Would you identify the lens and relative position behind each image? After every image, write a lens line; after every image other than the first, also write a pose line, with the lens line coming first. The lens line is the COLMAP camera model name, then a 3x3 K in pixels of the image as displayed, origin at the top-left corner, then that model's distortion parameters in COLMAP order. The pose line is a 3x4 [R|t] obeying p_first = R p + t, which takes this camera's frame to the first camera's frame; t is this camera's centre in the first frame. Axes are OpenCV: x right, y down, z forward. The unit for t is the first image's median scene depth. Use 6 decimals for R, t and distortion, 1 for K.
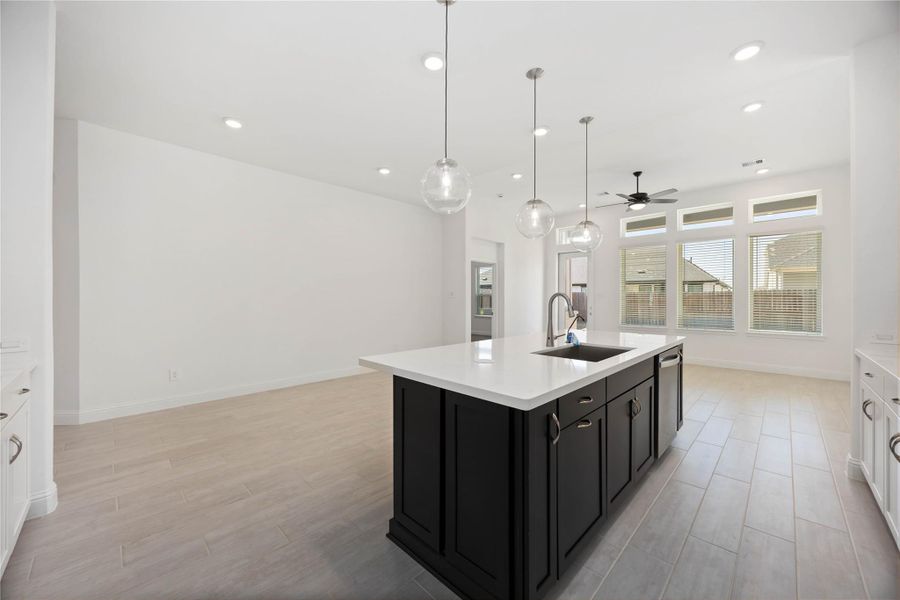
lens RADIAL K [[340.1, 0, 444.6], [0, 340.1, 295.8], [0, 0, 1]] dist [-0.001845, 0.000316]
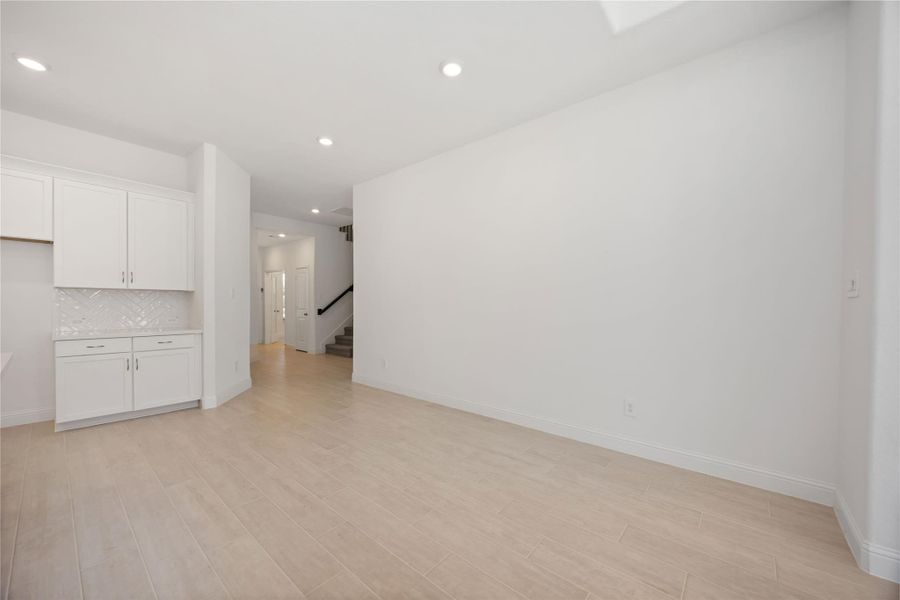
lens RADIAL K [[340.1, 0, 445.5], [0, 340.1, 305.5], [0, 0, 1]] dist [-0.001845, 0.000316]
pose [[0.070385, 0.002526, -0.997517, 0.479182], [0.004410, 0.999986, 0.002843, 0.020621], [0.997510, -0.004600, 0.070373, 1.212938]]
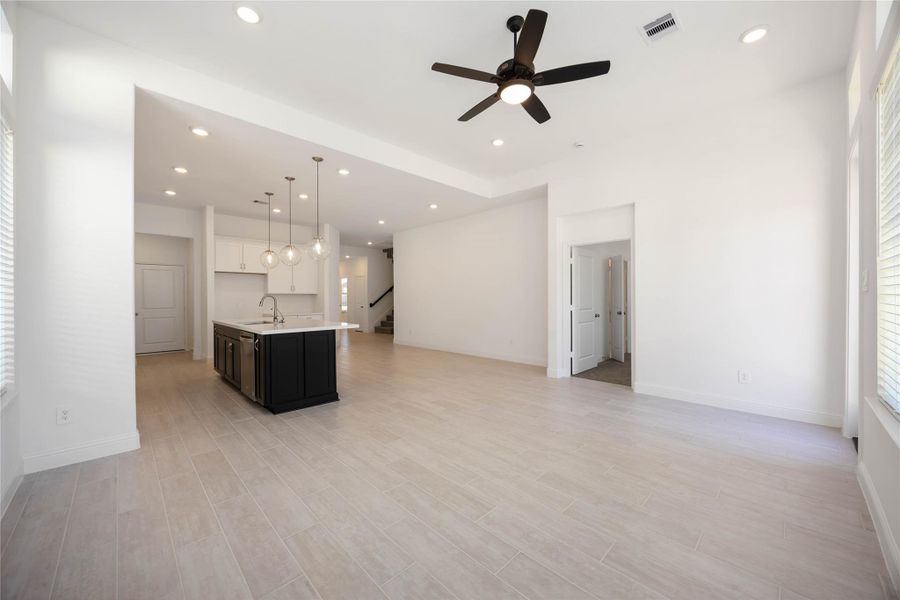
lens RADIAL K [[340.1, 0, 449.7], [0, 340.1, 299.3], [0, 0, 1]] dist [-0.001845, 0.000316]
pose [[-0.017255, -0.000999, -0.999851, 1.553300], [0.014389, 0.999896, -0.001247, 0.022382], [0.999748, -0.014408, -0.017239, 1.386803]]
